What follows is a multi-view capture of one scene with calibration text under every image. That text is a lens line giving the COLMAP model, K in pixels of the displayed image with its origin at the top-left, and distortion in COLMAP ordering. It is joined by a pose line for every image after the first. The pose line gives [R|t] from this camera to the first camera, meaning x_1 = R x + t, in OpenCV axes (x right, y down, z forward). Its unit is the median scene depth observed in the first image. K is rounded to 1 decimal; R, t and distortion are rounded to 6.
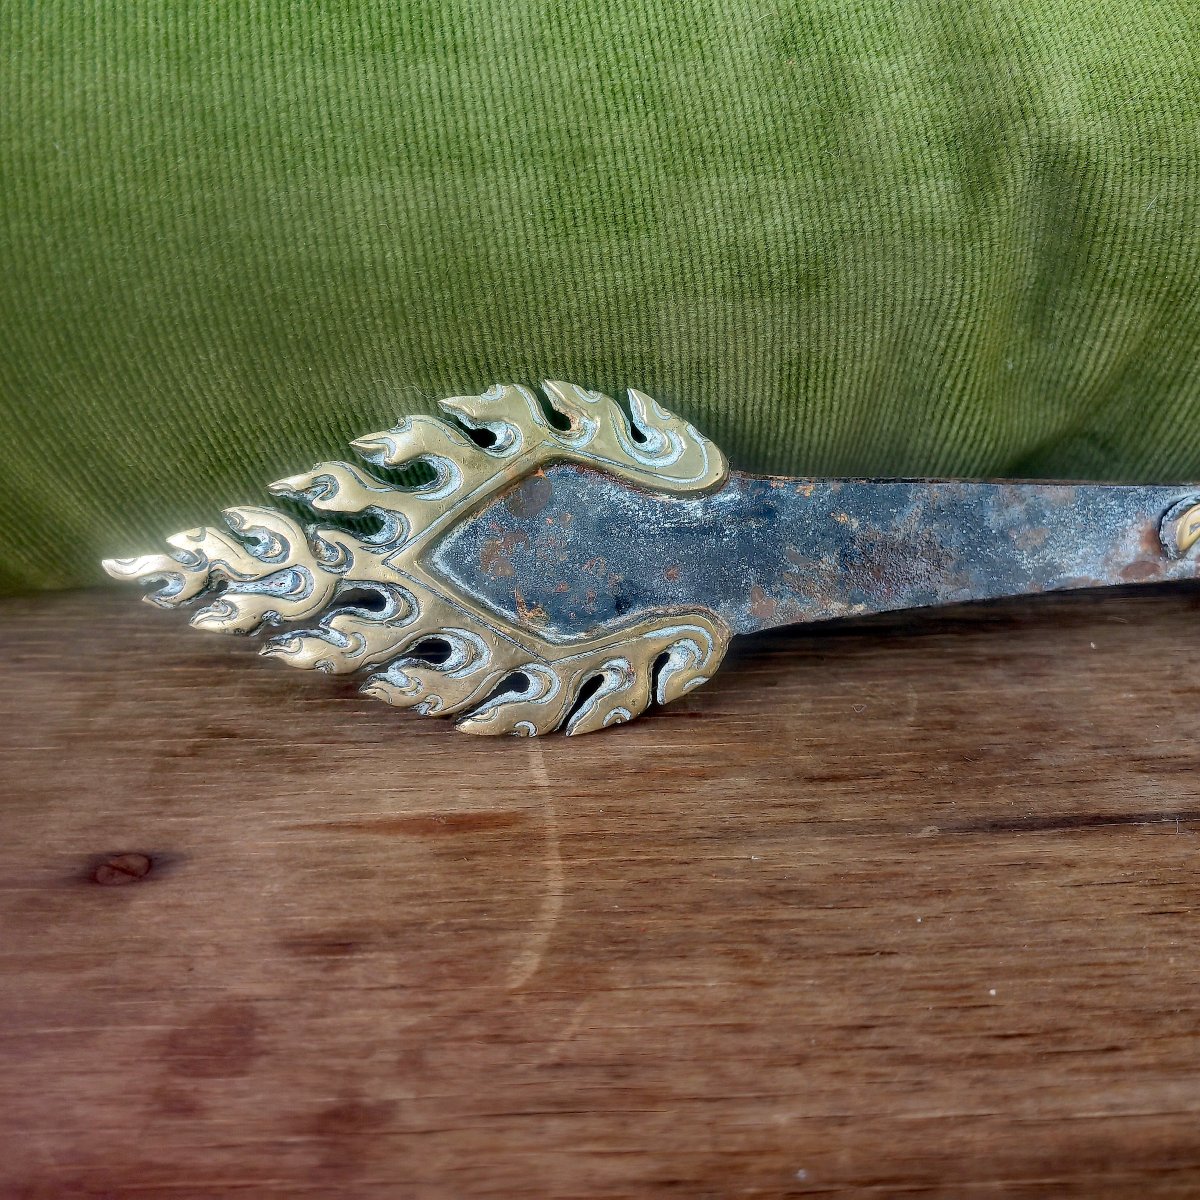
lens RADIAL K [[1328.4, 0, 563.0], [0, 1328.4, 588.4], [0, 0, 1]] dist [-0.009367, 0.000000]
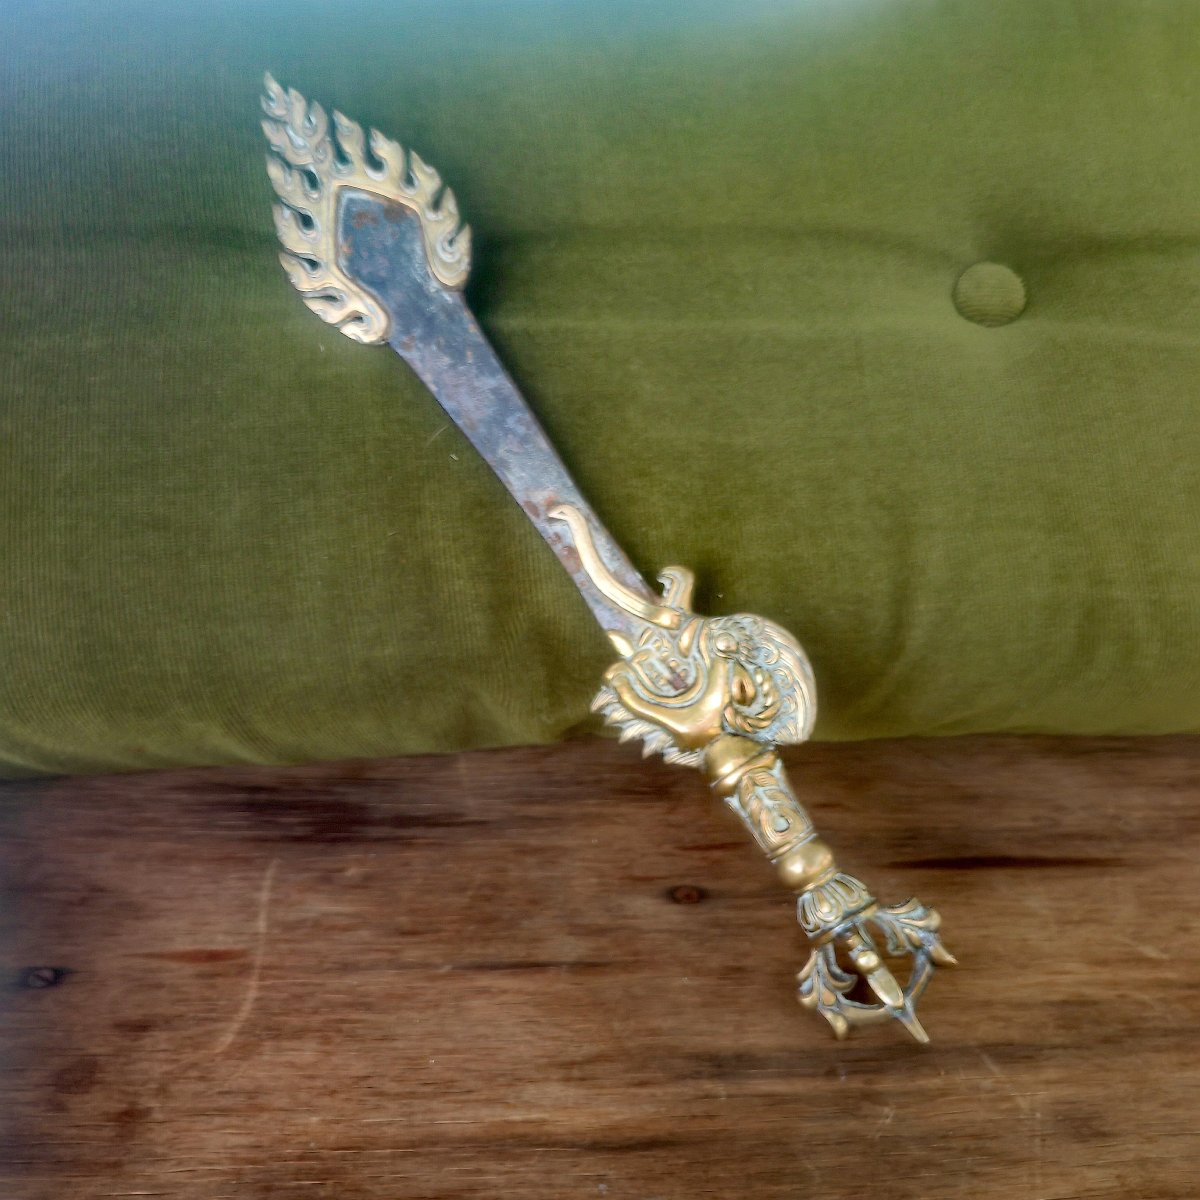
lens RADIAL K [[1328.4, 0, 582.2], [0, 1328.4, 601.0], [0, 0, 1]] dist [-0.009367, 0.000000]
pose [[0.998740, 0.035851, 0.035102, 0.442209], [-0.038869, 0.995232, 0.089462, -0.633882], [-0.031727, -0.090714, 0.995371, -1.085927]]
